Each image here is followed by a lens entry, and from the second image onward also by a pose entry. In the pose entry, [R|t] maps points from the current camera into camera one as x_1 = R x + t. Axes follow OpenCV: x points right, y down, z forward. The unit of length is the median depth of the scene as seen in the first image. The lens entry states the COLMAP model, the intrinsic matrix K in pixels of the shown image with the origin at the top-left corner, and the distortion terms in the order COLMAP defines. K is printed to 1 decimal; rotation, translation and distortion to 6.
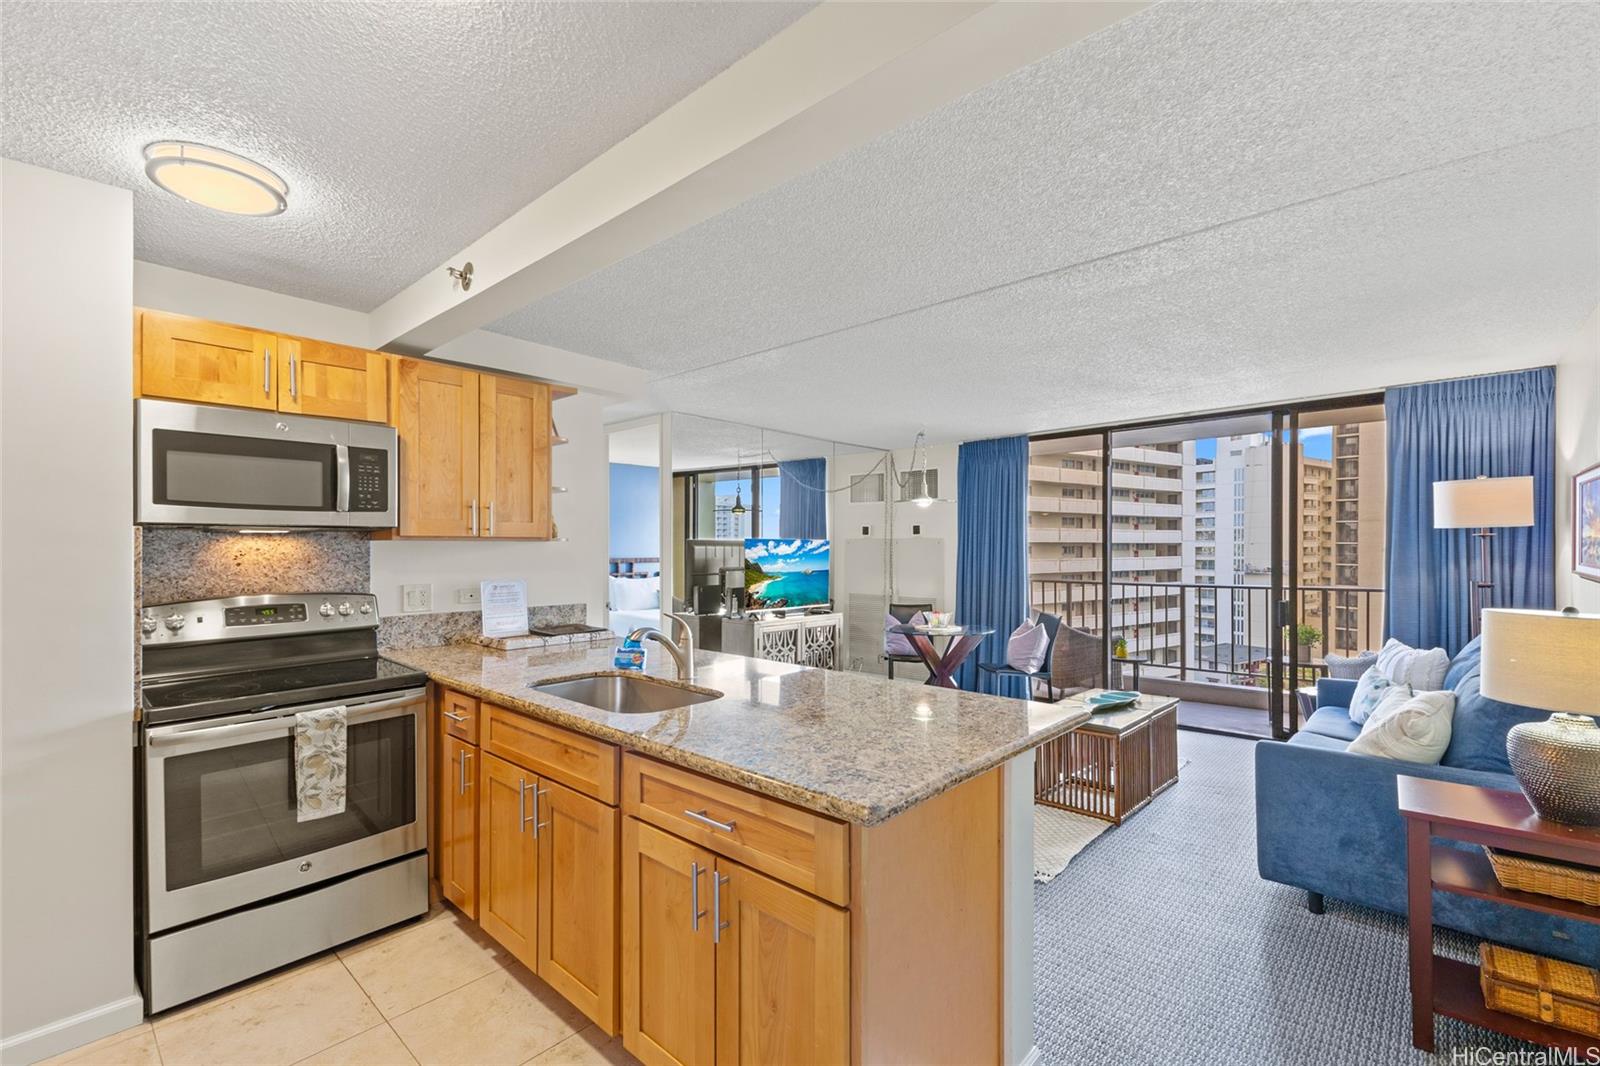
lens RADIAL K [[700.2, 0, 801.8], [0, 700.2, 547.3], [0, 0, 1]] dist [-0.000548, 0.000041]
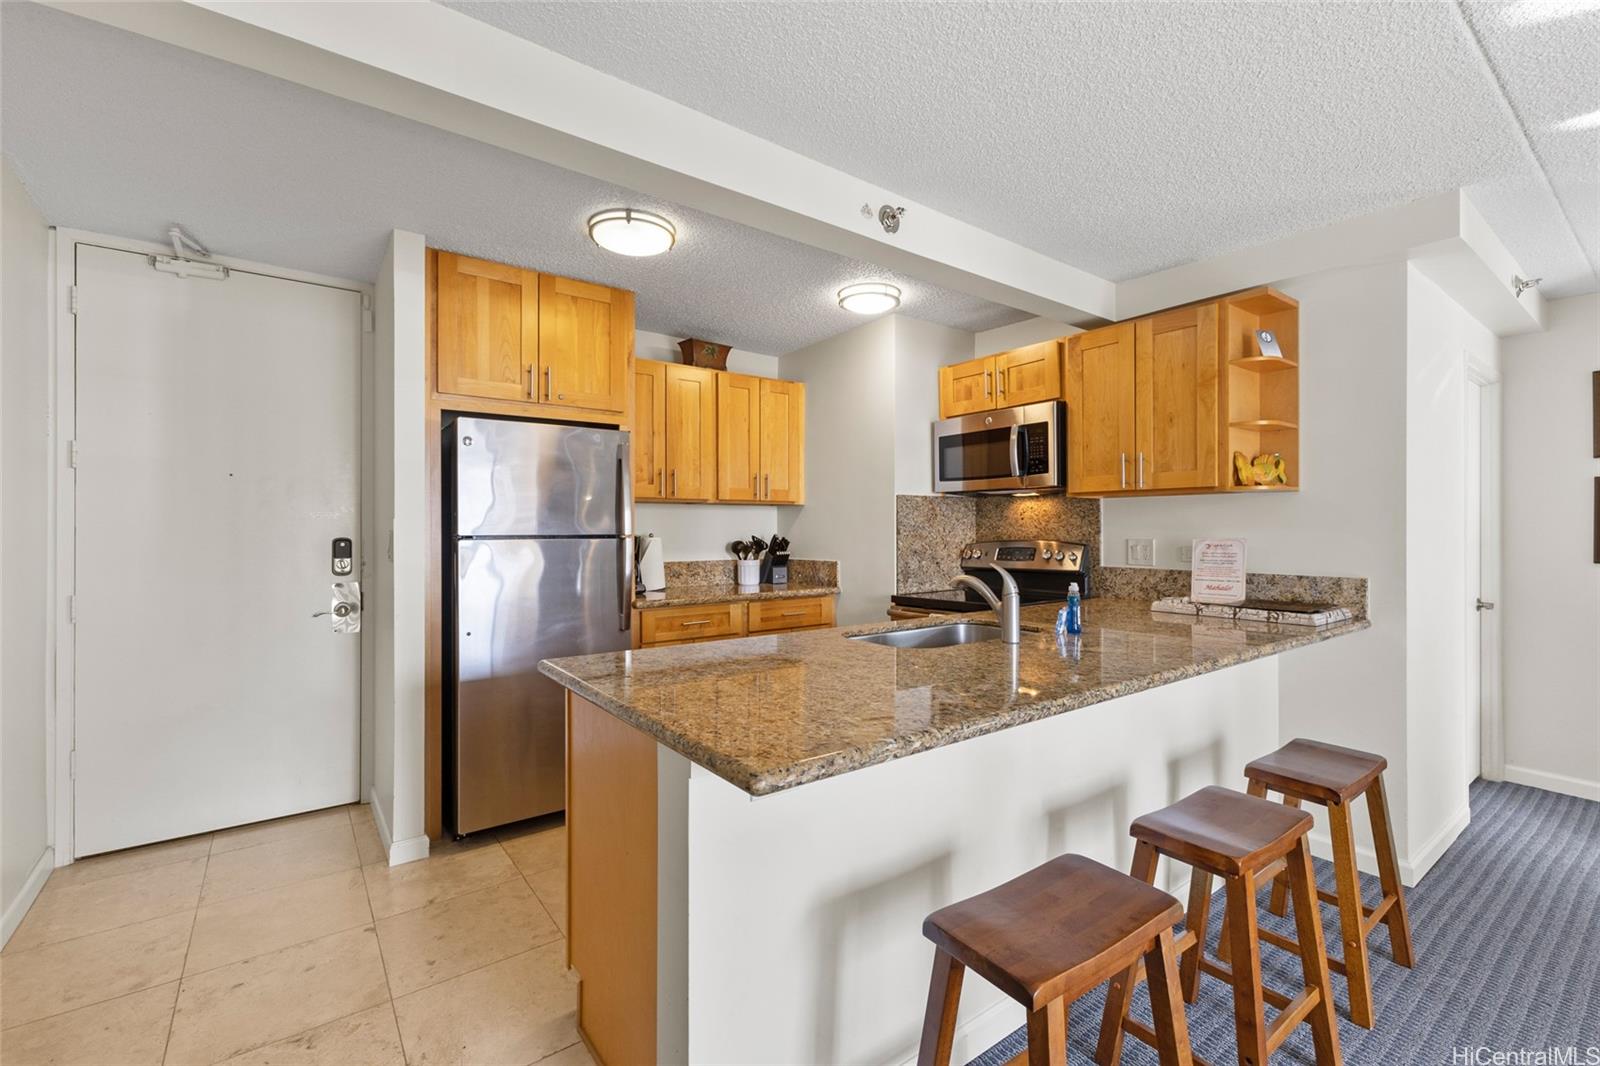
lens RADIAL K [[693.1, 0, 807.5], [0, 693.1, 532.4], [0, 0, 1]] dist [0.003792, -0.000390]
pose [[-0.181718, 0.007005, -0.983326, 0.341552], [0.000356, 0.999975, 0.007057, 0.022088], [0.983351, 0.000932, -0.181716, 0.435394]]
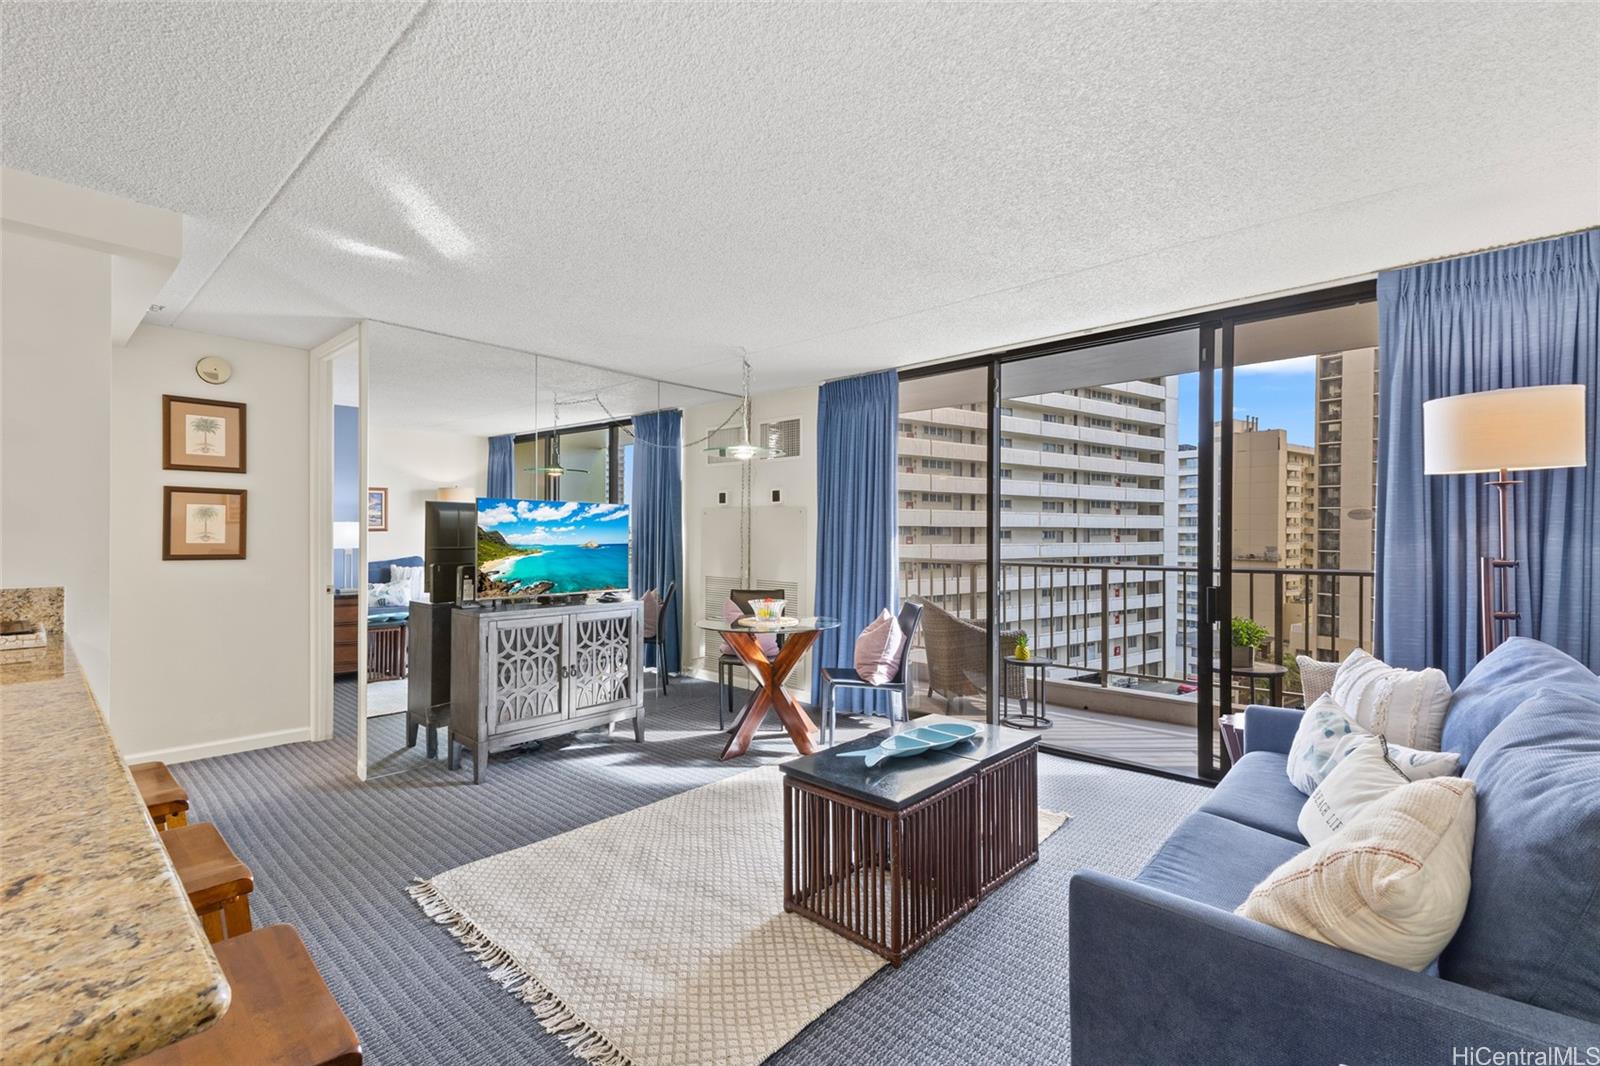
lens RADIAL K [[693.1, 0, 807.5], [0, 693.1, 532.4], [0, 0, 1]] dist [0.003792, -0.000390]
pose [[0.999851, 0.006175, 0.016119, 0.240556], [-0.006187, 0.999981, 0.000681, 0.020572], [-0.016114, -0.000780, 0.999870, 0.272862]]
